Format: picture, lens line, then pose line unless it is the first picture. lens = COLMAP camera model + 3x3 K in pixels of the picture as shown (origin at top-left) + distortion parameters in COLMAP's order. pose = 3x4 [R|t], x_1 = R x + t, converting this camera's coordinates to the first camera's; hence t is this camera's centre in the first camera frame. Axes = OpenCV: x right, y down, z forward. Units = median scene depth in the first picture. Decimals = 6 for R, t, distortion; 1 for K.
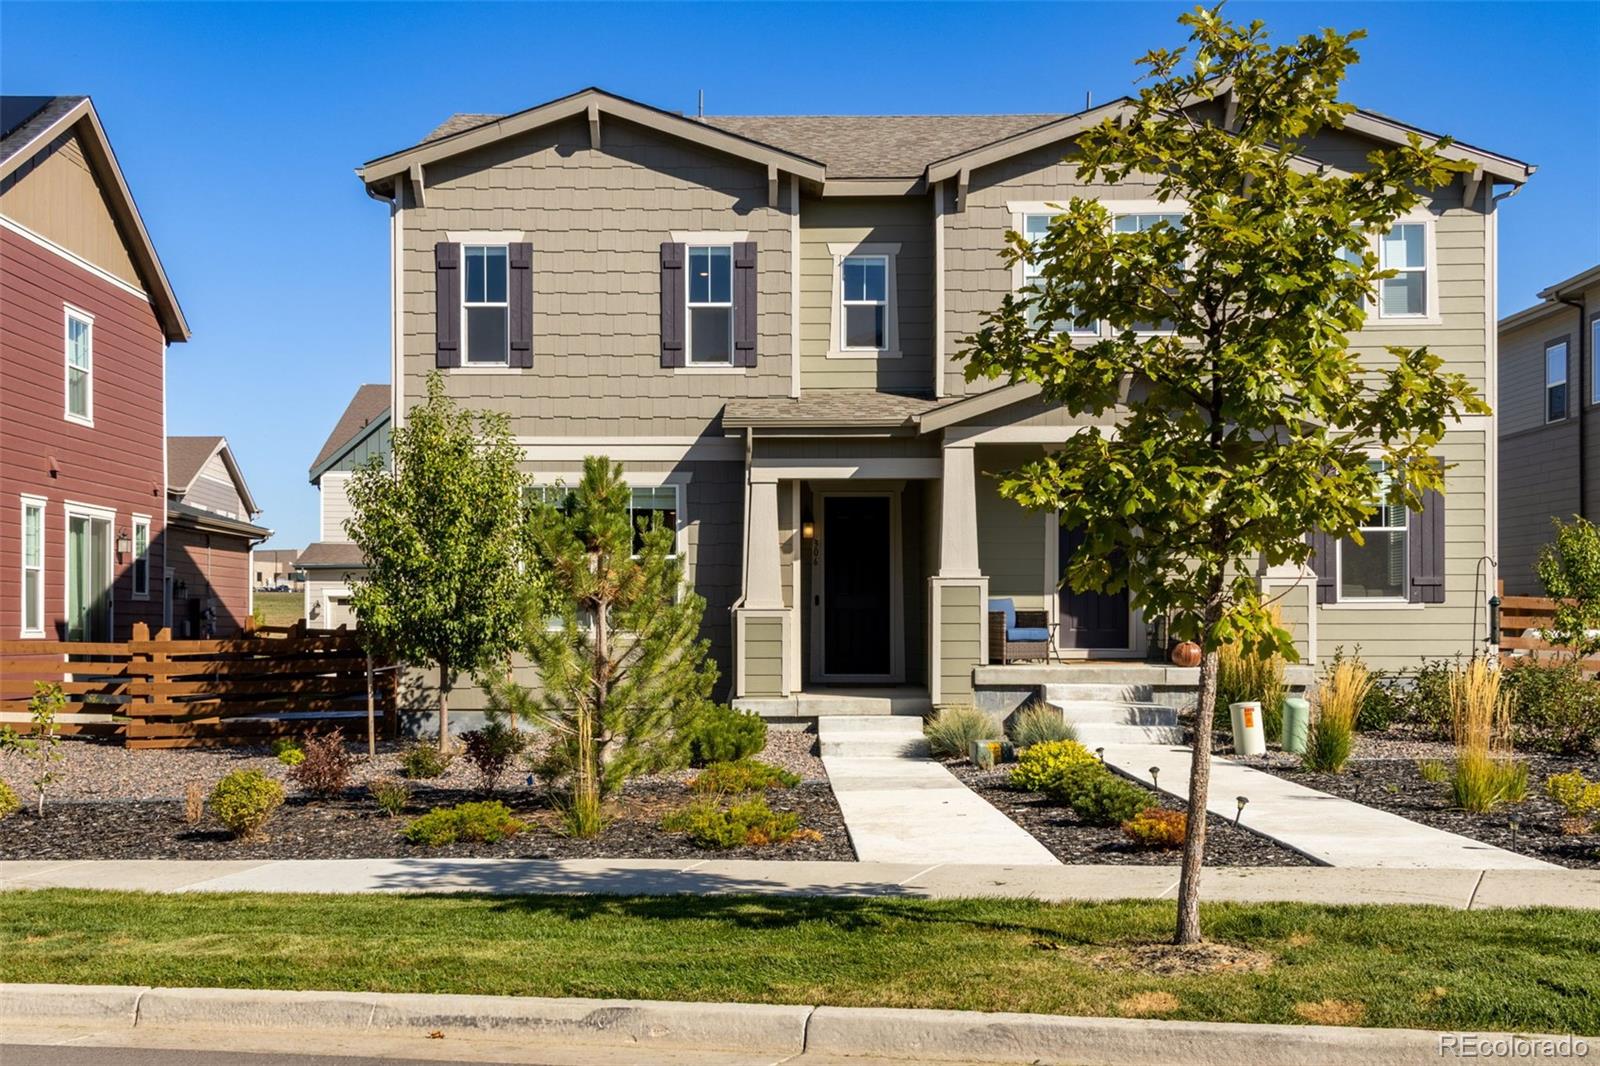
lens RADIAL K [[1829.9, 0, 737.3], [0, 1829.9, 614.7], [0, 0, 1]] dist [0.012231, 0.006052]
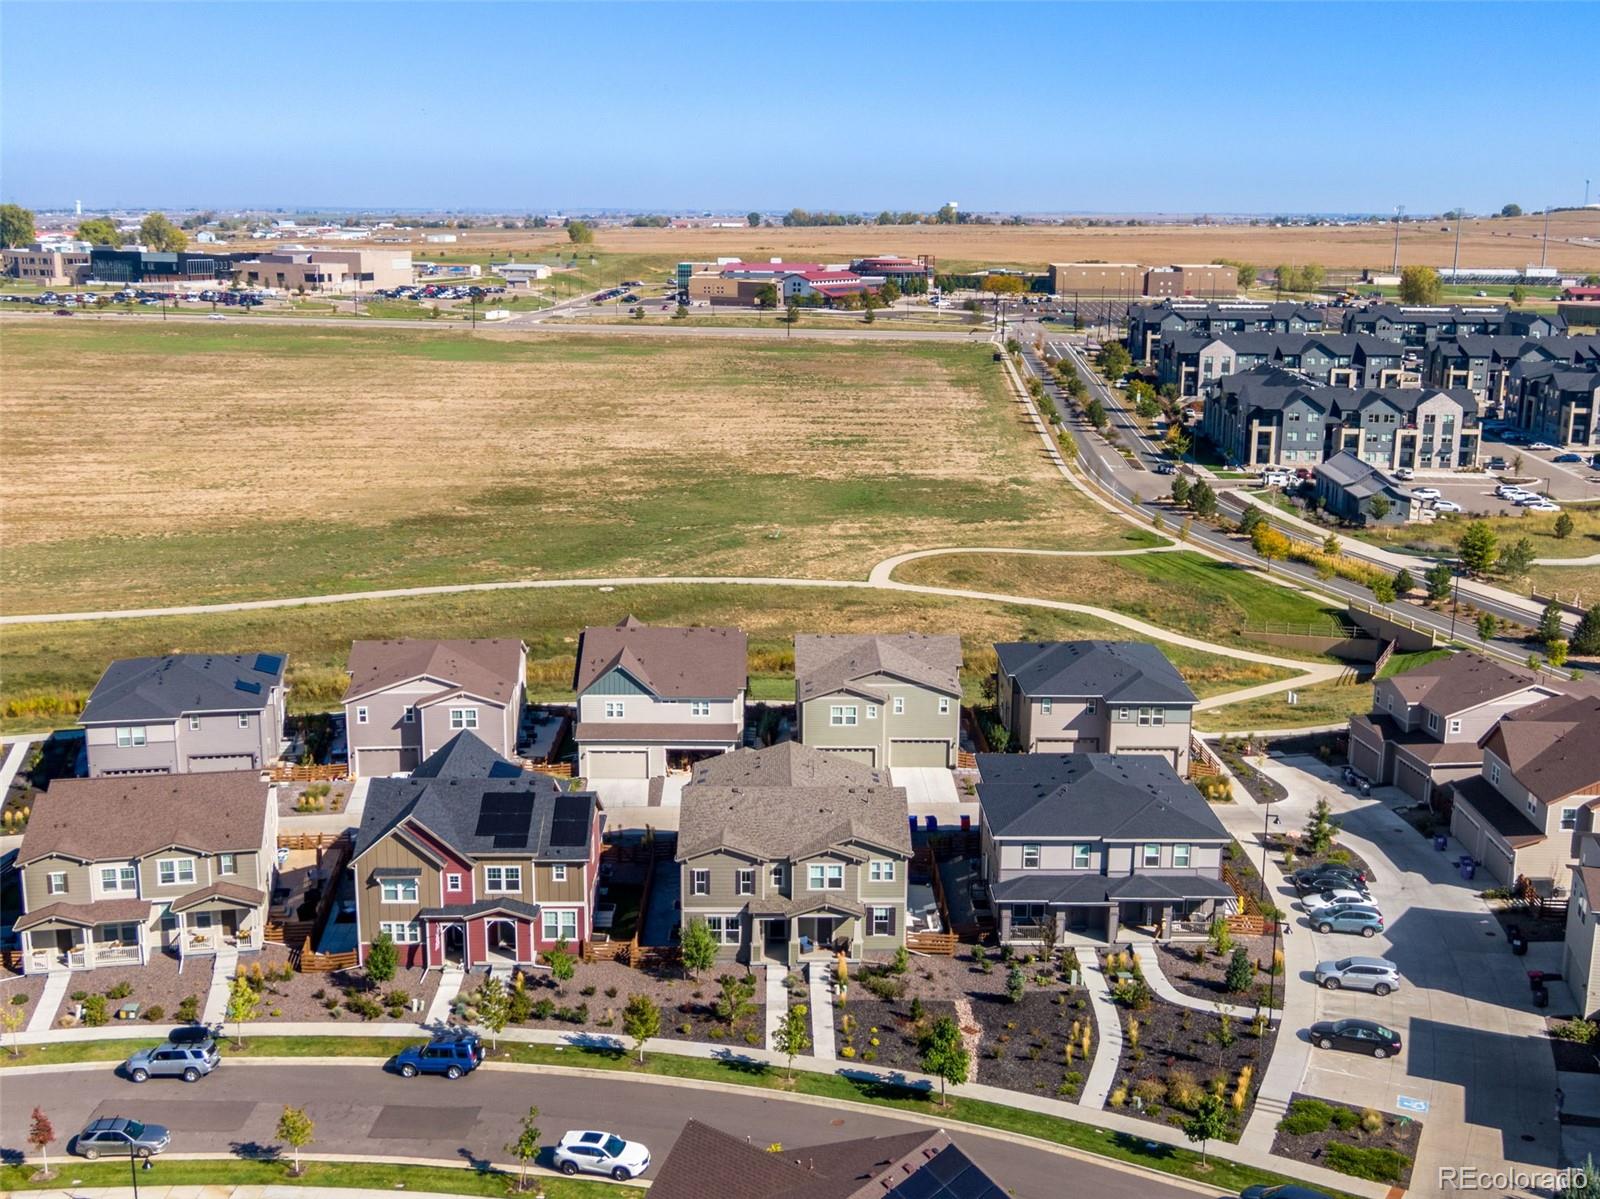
lens RADIAL K [[1824.2, 0, 800.0], [0, 1824.2, 599.5], [0, 0, 1]] dist [0.016607, 0.012255]
pose [[0.999555, 0.002387, 0.029744, -0.017615], [-0.009247, 0.972502, 0.232713, -2.059423], [-0.028371, -0.232884, 0.972091, -3.613374]]
